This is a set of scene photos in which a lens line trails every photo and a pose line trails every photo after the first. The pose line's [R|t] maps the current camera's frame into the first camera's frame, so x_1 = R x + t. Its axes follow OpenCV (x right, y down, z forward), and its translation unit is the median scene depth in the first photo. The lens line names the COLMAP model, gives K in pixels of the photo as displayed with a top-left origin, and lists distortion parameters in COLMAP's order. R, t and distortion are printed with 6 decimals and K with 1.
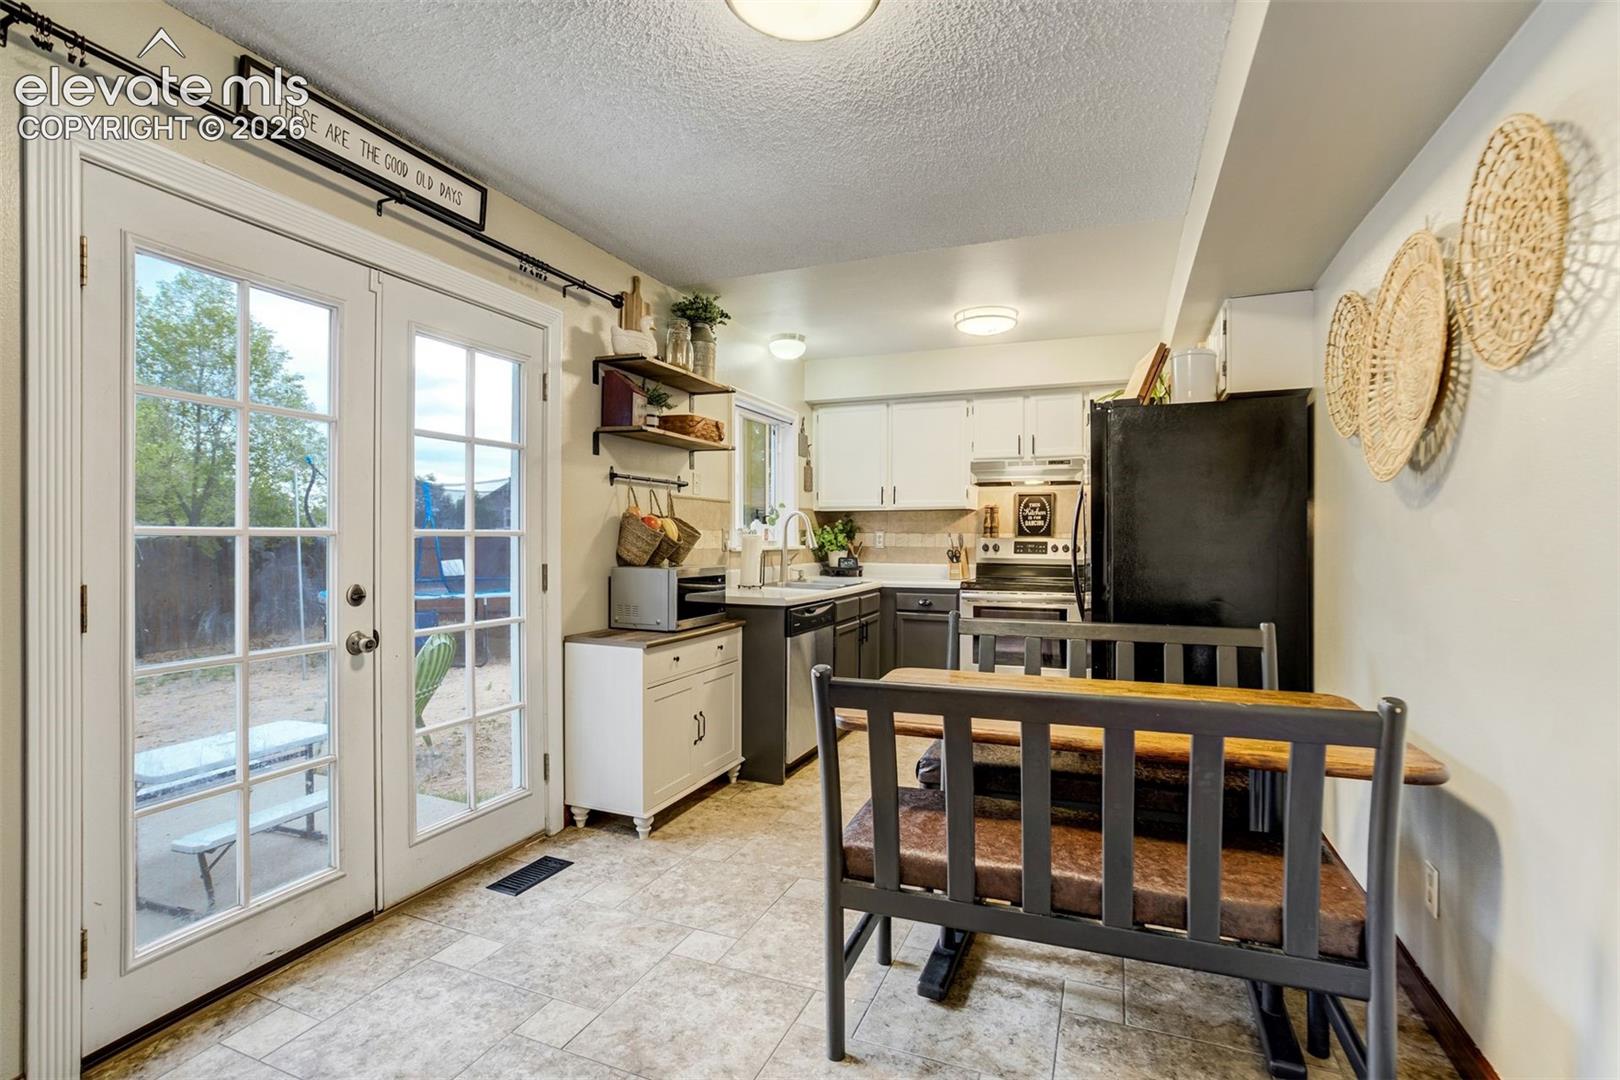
lens RADIAL K [[741.1, 0, 825.9], [0, 741.1, 539.1], [0, 0, 1]] dist [-0.035209, 0.012932]
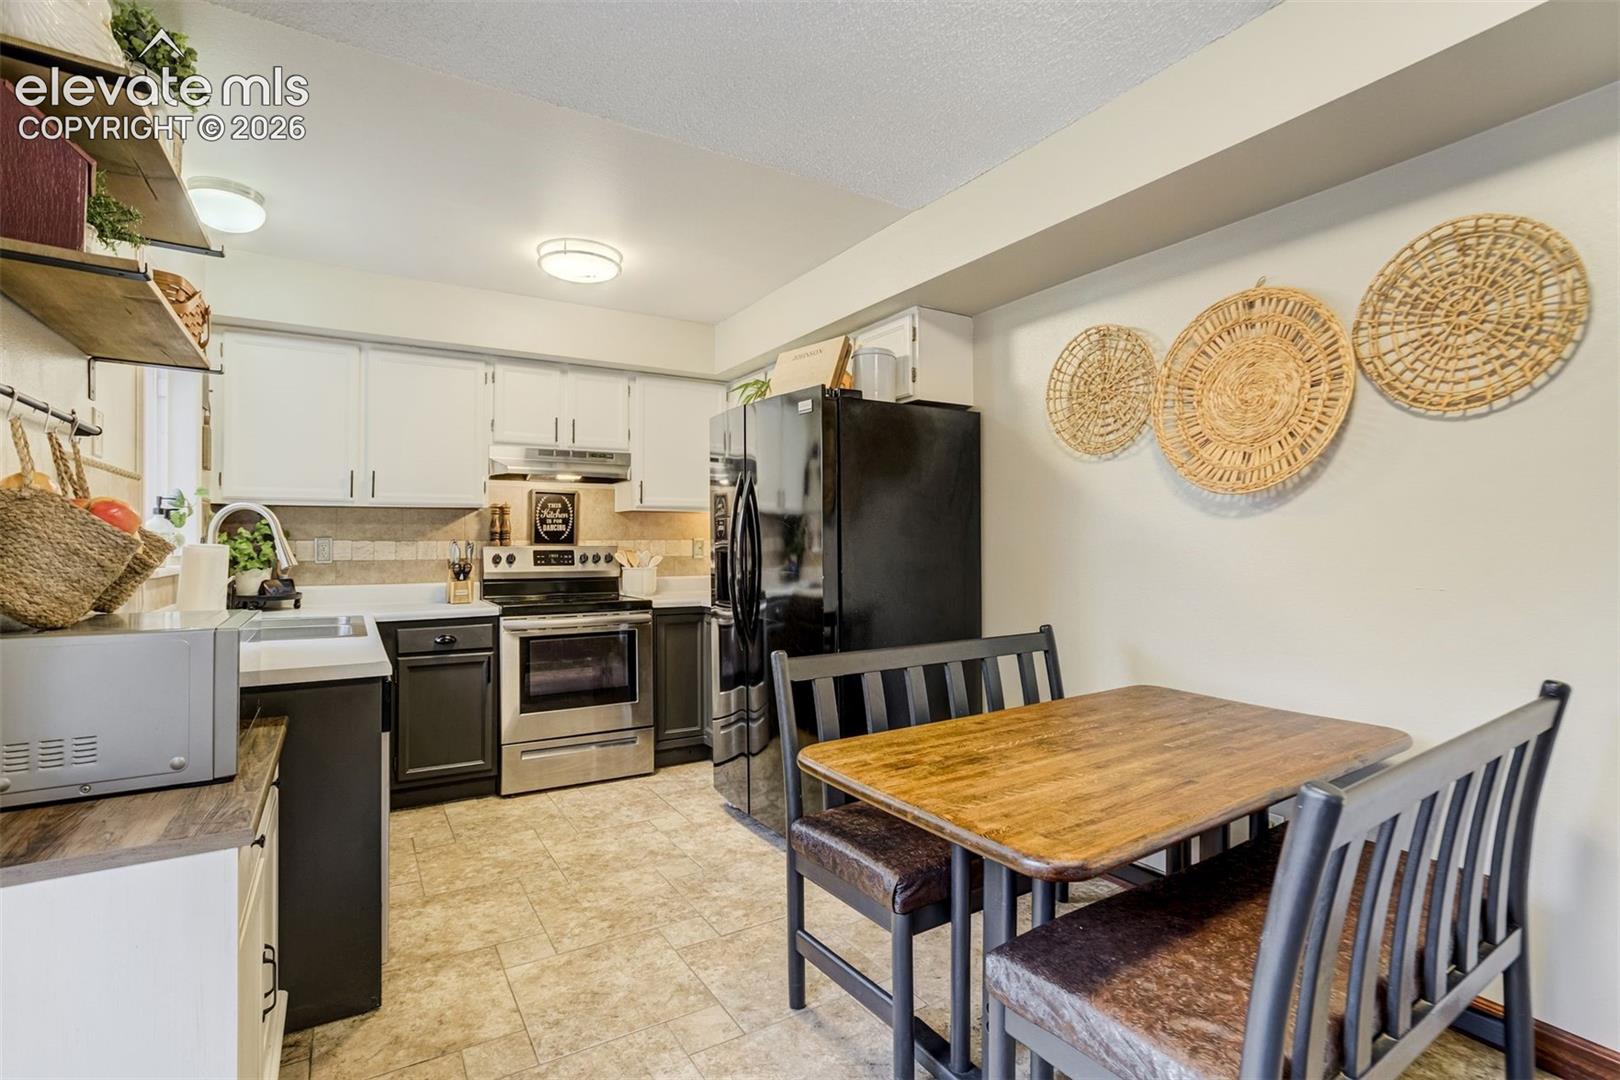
lens RADIAL K [[741.1, 0, 789.4], [0, 741.1, 532.9], [0, 0, 1]] dist [-0.035209, 0.012932]
pose [[0.609534, 0.006921, 0.792730, -0.250195], [0.006800, 0.999879, -0.013958, -0.003564], [-0.792731, 0.013898, 0.609414, 0.362391]]
